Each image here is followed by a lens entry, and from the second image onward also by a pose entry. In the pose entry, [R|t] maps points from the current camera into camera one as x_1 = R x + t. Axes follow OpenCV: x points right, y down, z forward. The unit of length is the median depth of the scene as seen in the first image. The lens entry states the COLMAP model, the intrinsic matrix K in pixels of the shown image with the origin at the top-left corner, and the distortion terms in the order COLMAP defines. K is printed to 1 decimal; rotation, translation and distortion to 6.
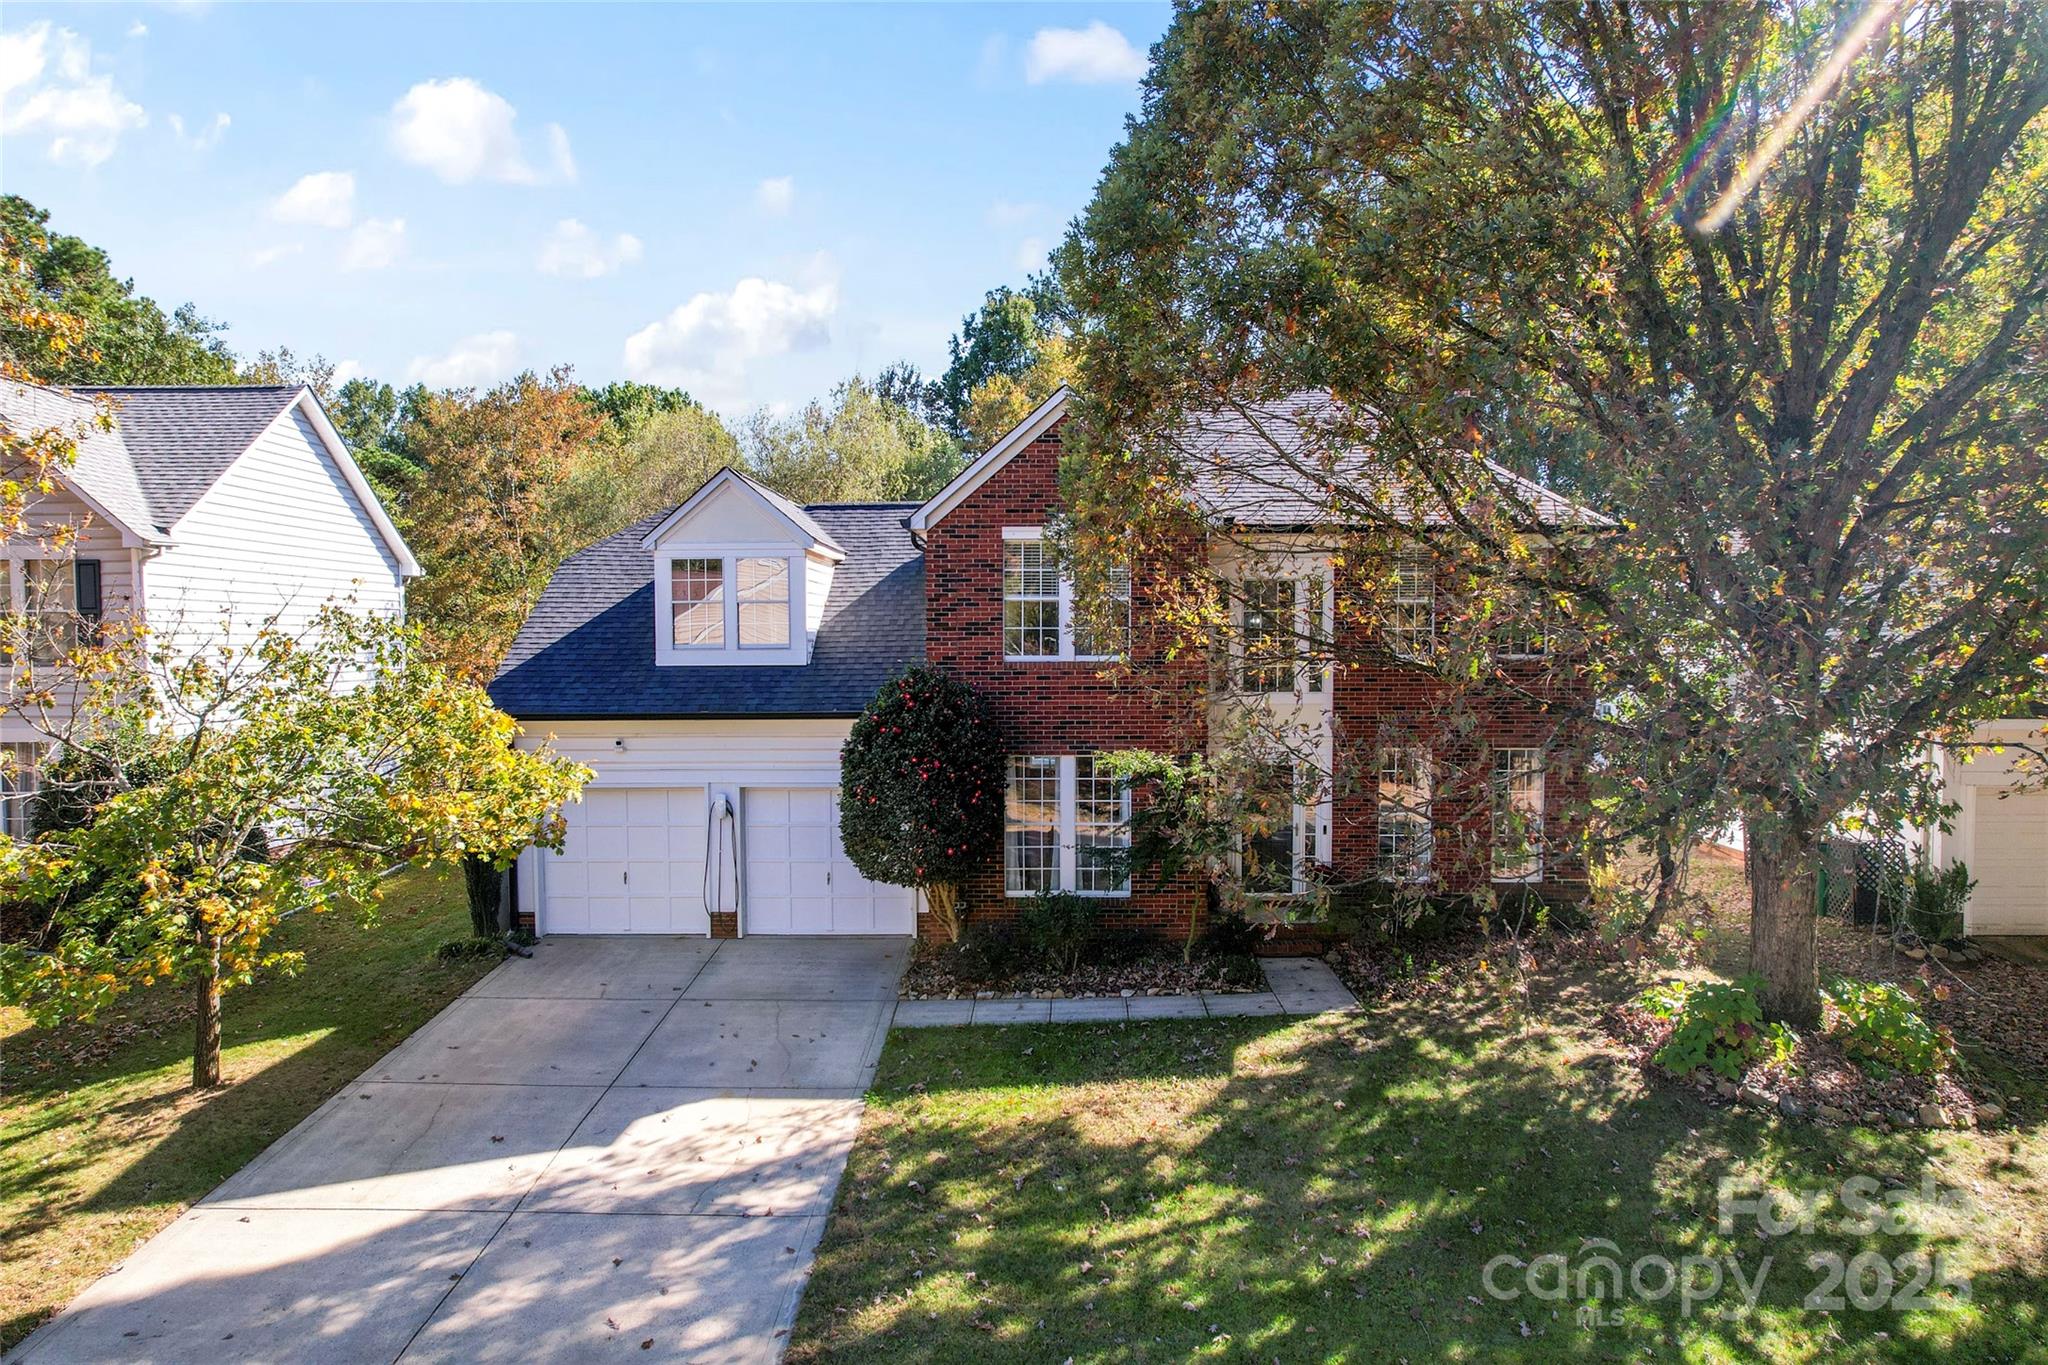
lens RADIAL K [[1322.6, 0, 1035.8], [0, 1322.6, 738.5], [0, 0, 1]] dist [-0.064753, 0.067913]
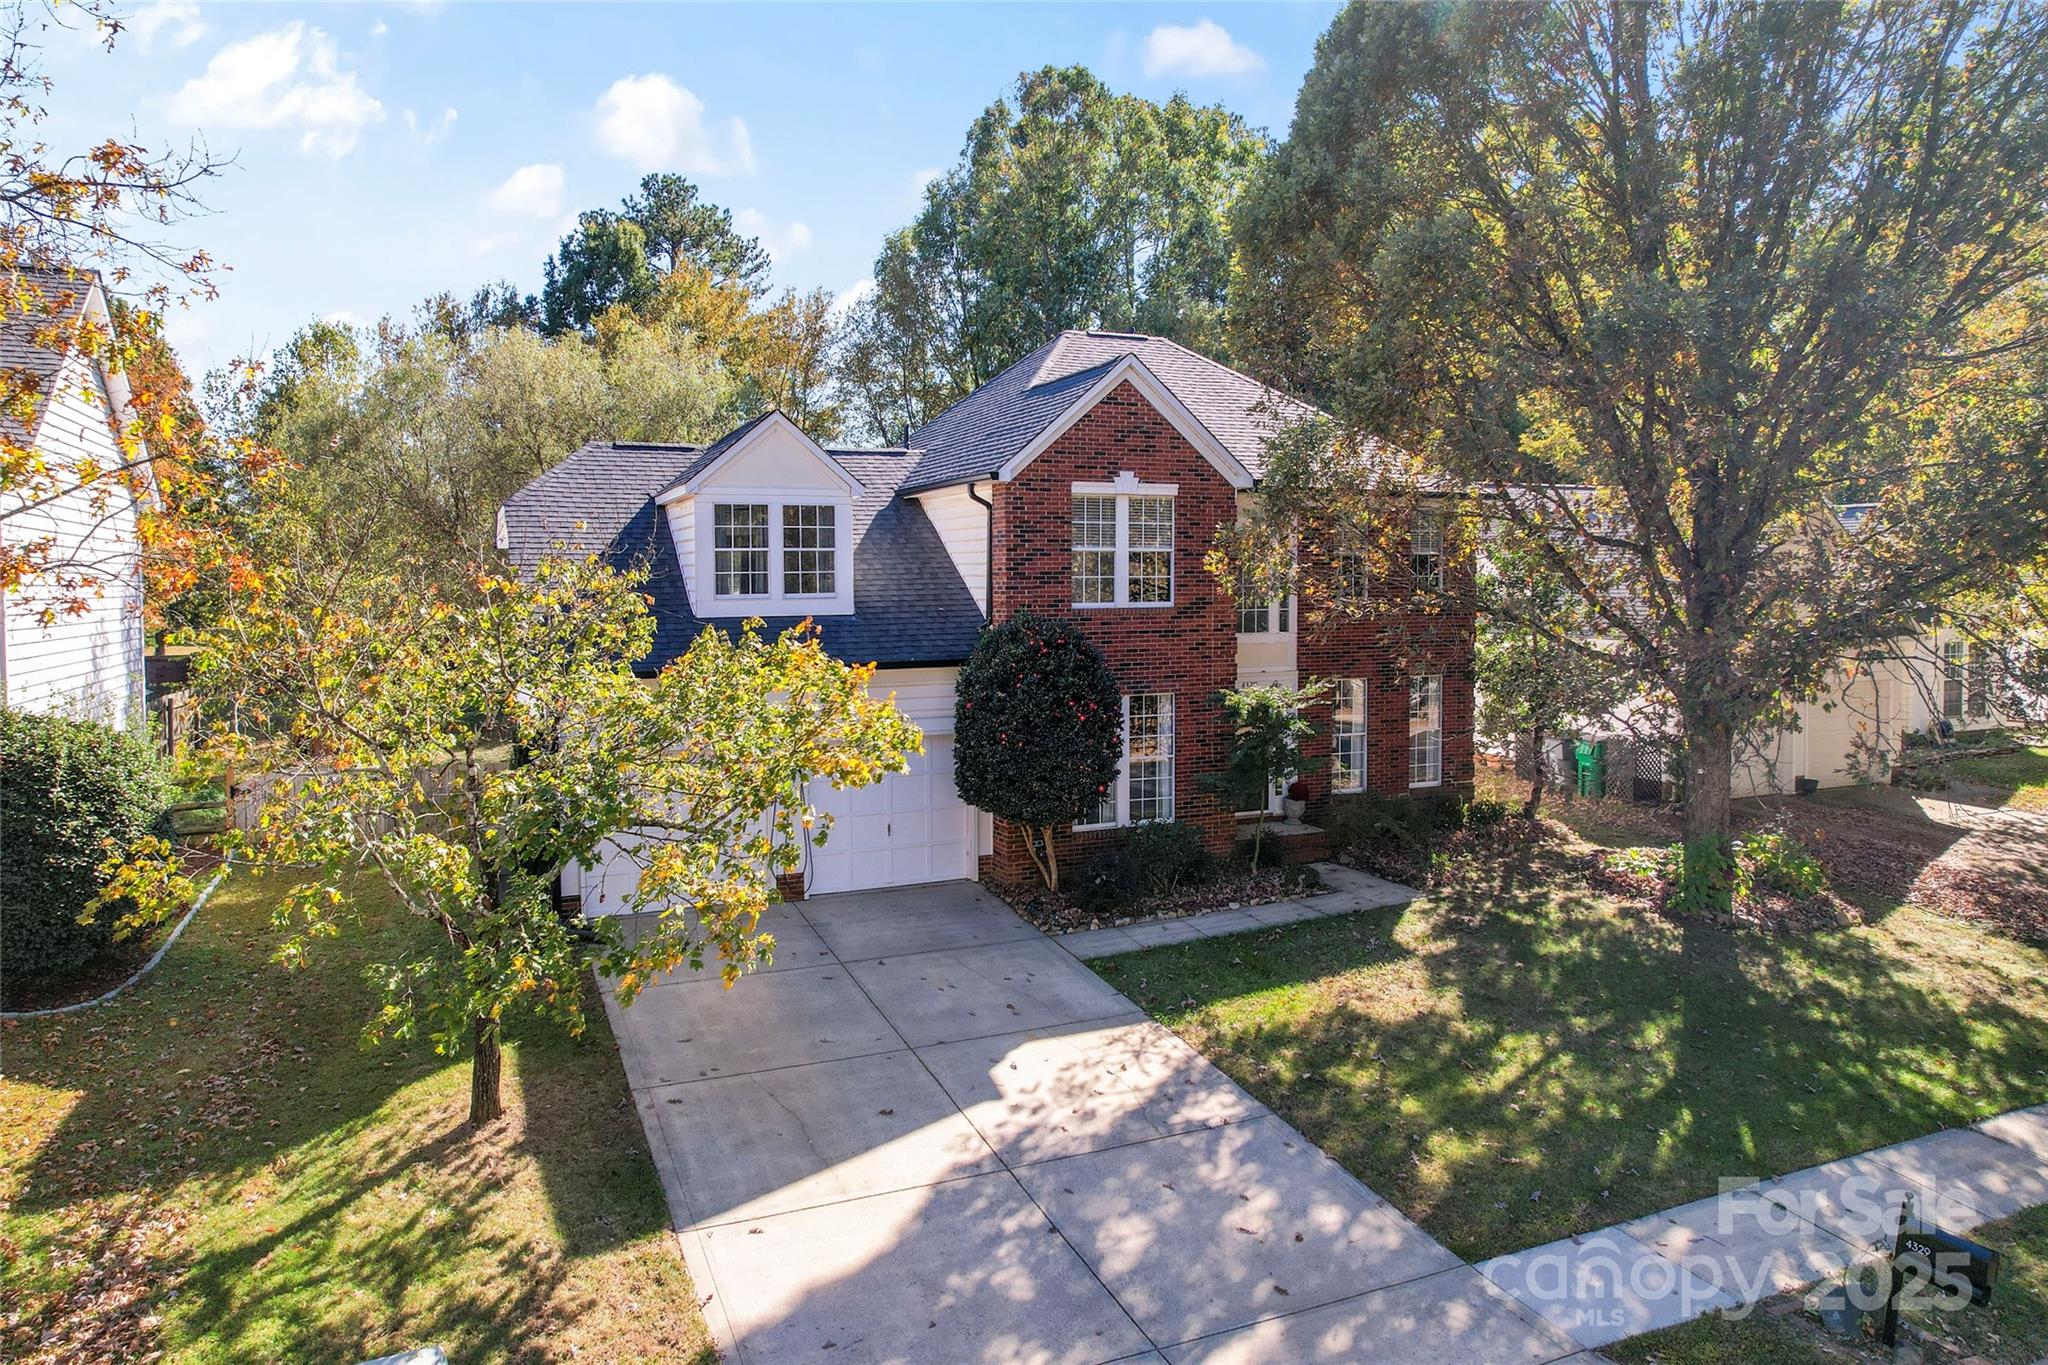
lens RADIAL K [[1340.1, 0, 1024.0], [0, 1340.1, 682.5], [0, 0, 1]] dist [-0.070922, 0.064941]
pose [[0.902593, -0.036092, 0.428979, -0.675080], [0.035491, 0.999326, 0.009404, -0.014220], [-0.429030, 0.006737, 0.903265, 0.064422]]
